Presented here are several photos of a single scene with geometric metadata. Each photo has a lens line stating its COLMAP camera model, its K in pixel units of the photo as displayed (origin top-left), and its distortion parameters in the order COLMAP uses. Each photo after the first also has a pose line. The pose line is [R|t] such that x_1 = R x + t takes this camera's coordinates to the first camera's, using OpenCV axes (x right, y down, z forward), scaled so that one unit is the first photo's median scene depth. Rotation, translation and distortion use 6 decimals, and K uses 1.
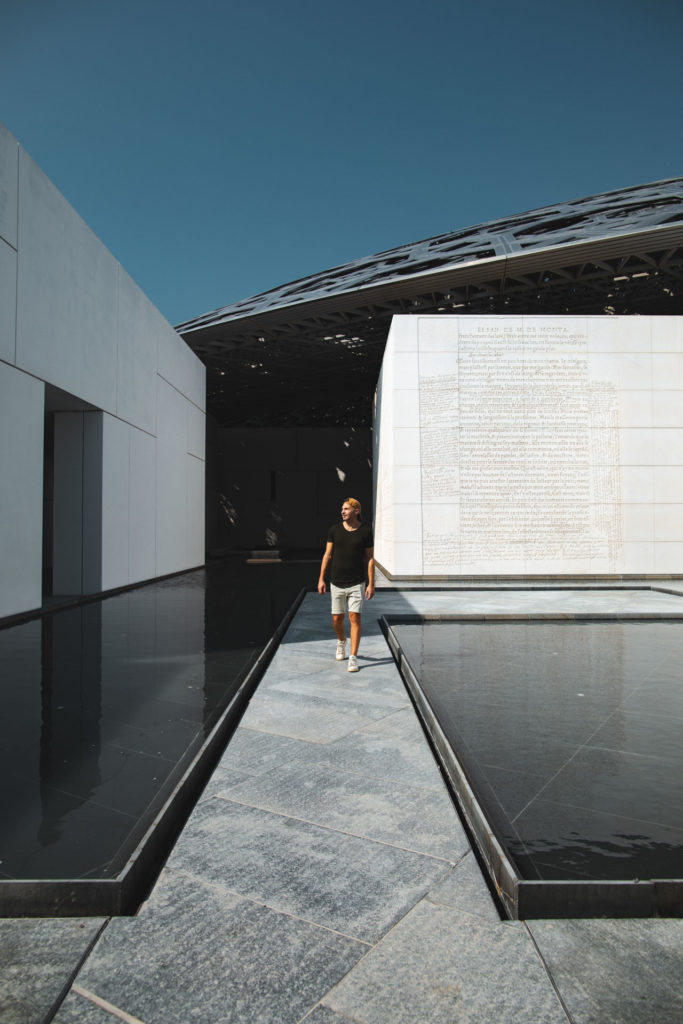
lens RADIAL K [[708.3, 0, 316.6], [0, 708.3, 505.9], [0, 0, 1]] dist [-0.032855, 0.012939]
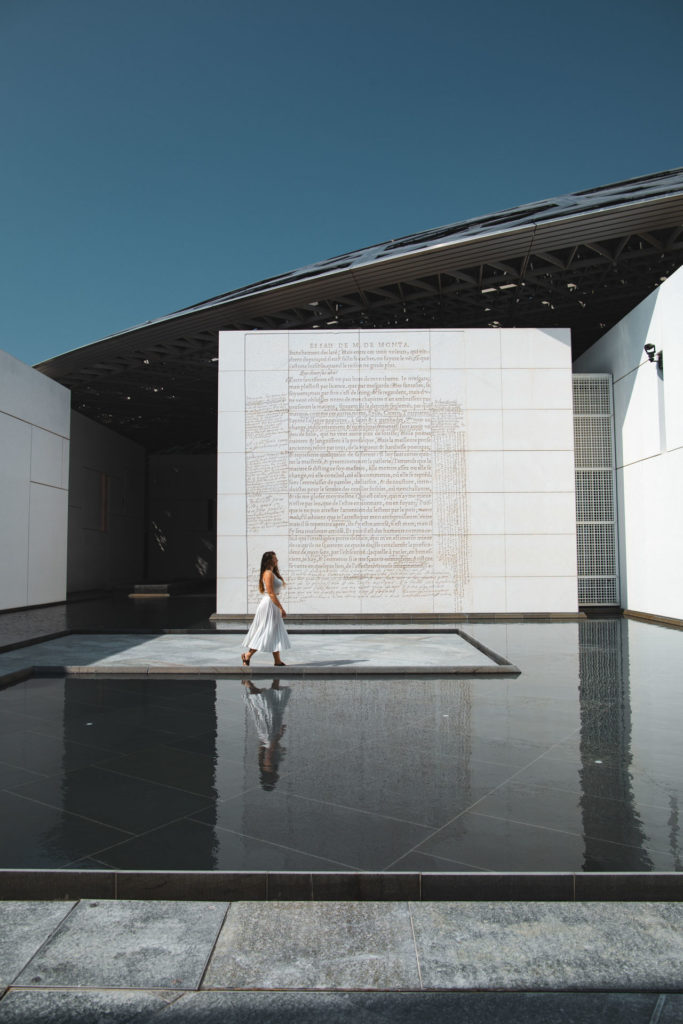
lens RADIAL K [[708.3, 0, 377.5], [0, 708.3, 503.6], [0, 0, 1]] dist [-0.032855, 0.012939]
pose [[0.999846, -0.004463, -0.016947, 0.331261], [0.003752, 0.999121, -0.041741, -0.005506], [0.017119, 0.041671, 0.998985, 0.089687]]
